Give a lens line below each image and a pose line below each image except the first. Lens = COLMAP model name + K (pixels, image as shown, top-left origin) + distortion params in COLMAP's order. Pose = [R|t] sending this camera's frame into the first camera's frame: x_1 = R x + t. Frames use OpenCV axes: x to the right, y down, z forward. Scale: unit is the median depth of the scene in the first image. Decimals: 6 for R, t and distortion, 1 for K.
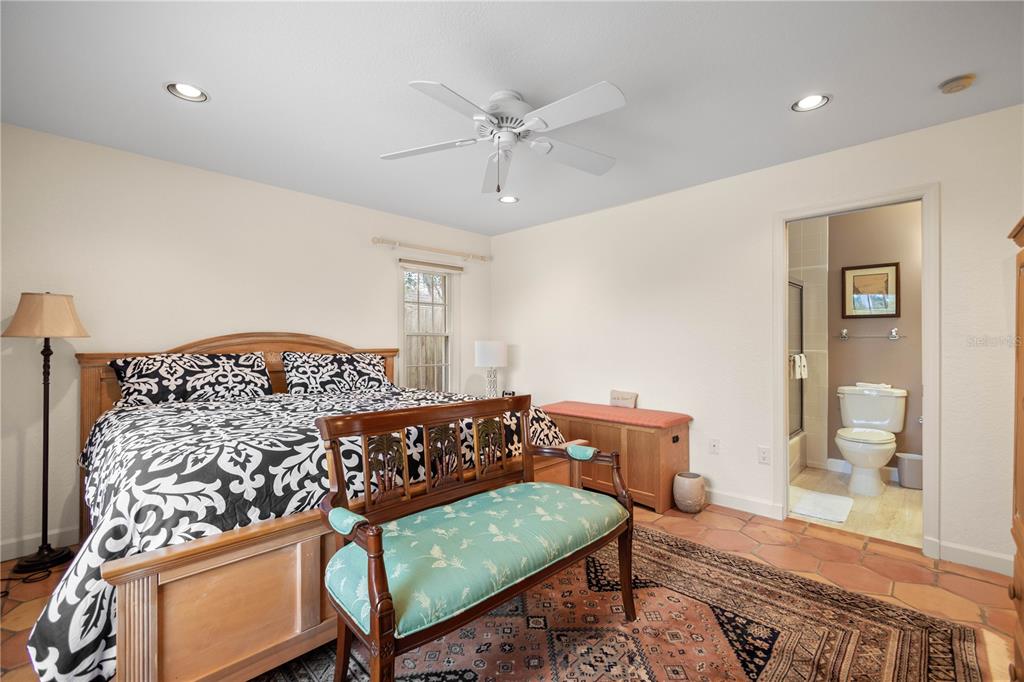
lens RADIAL K [[439.1, 0, 511.9], [0, 439.1, 344.8], [0, 0, 1]] dist [-0.001189, 0.000087]
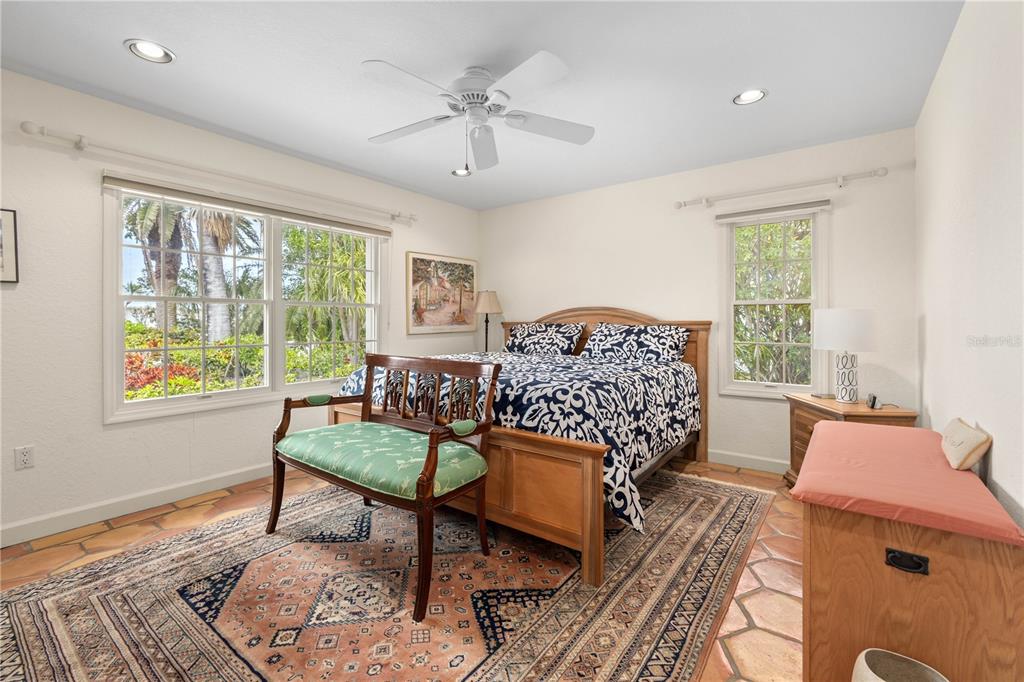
lens RADIAL K [[443.8, 0, 514.9], [0, 443.8, 321.3], [0, 0, 1]] dist [-0.001904, -0.000068]
pose [[0.144247, -0.001686, -0.989540, 0.701008], [-0.003180, 0.999993, -0.002168, 0.015804], [0.989537, 0.003460, 0.144241, 0.628164]]
